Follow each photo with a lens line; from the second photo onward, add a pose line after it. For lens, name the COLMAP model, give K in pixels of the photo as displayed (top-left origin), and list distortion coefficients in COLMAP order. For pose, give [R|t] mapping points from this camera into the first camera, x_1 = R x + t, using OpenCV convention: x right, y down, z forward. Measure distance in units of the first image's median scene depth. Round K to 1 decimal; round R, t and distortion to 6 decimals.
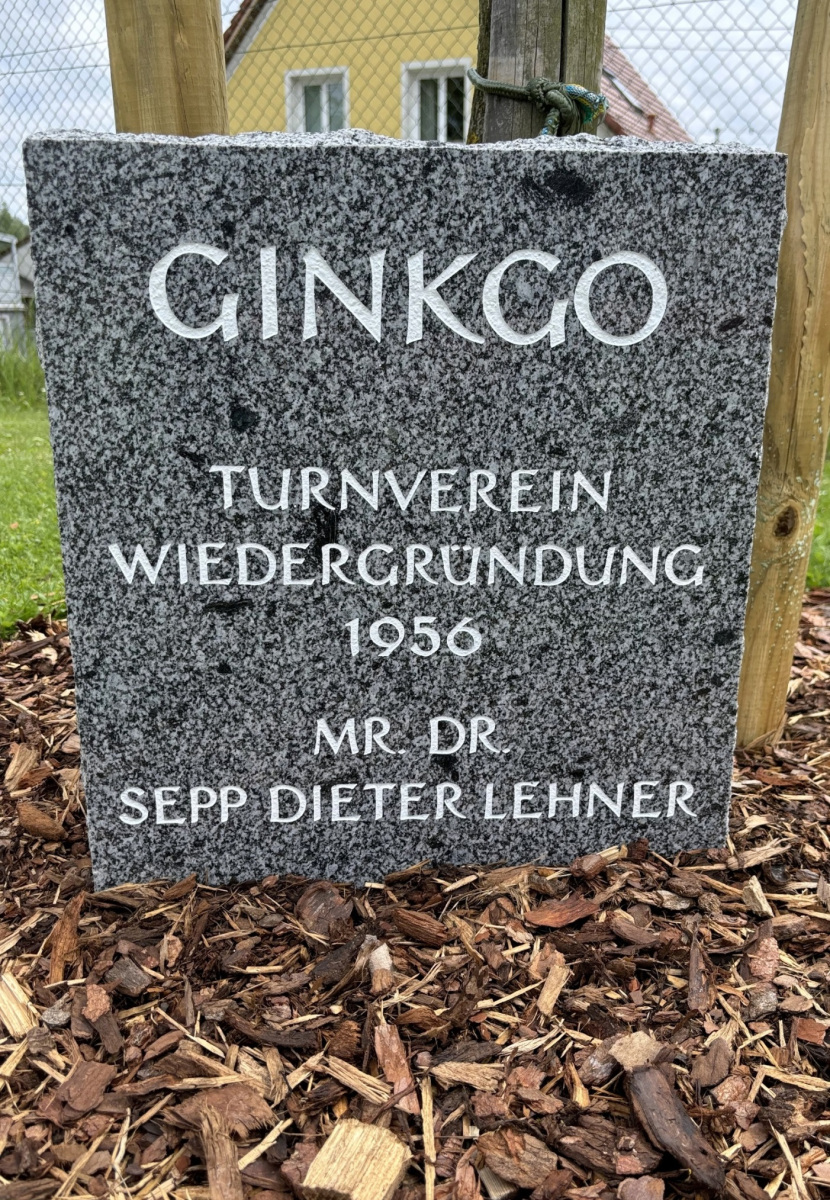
lens RADIAL K [[966.6, 0, 417.0], [0, 966.6, 601.5], [0, 0, 1]] dist [0.015979, -0.001184]
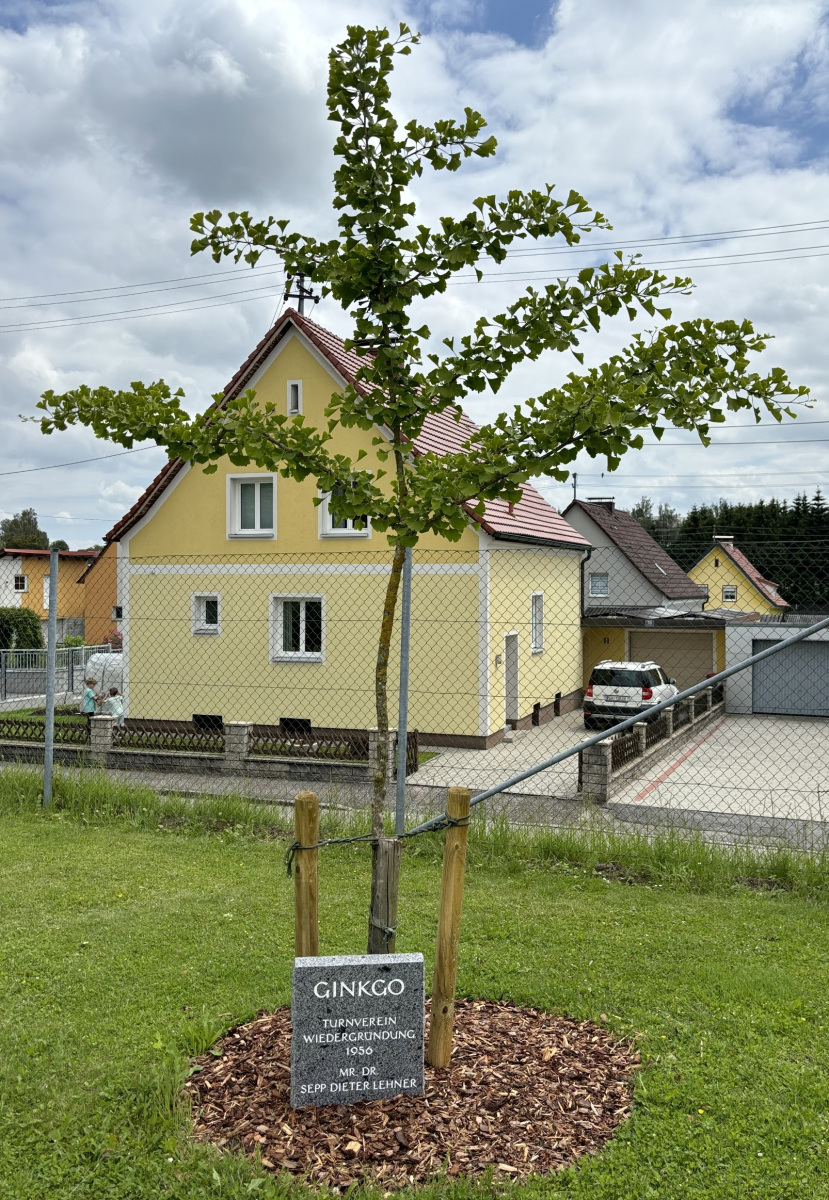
lens RADIAL K [[966.6, 0, 409.8], [0, 966.6, 599.0], [0, 0, 1]] dist [0.015979, -0.001184]
pose [[0.995800, 0.004258, 0.091456, -0.228294], [0.020119, 0.964323, -0.263964, -0.957560], [-0.089317, 0.264695, 0.960187, -4.845383]]
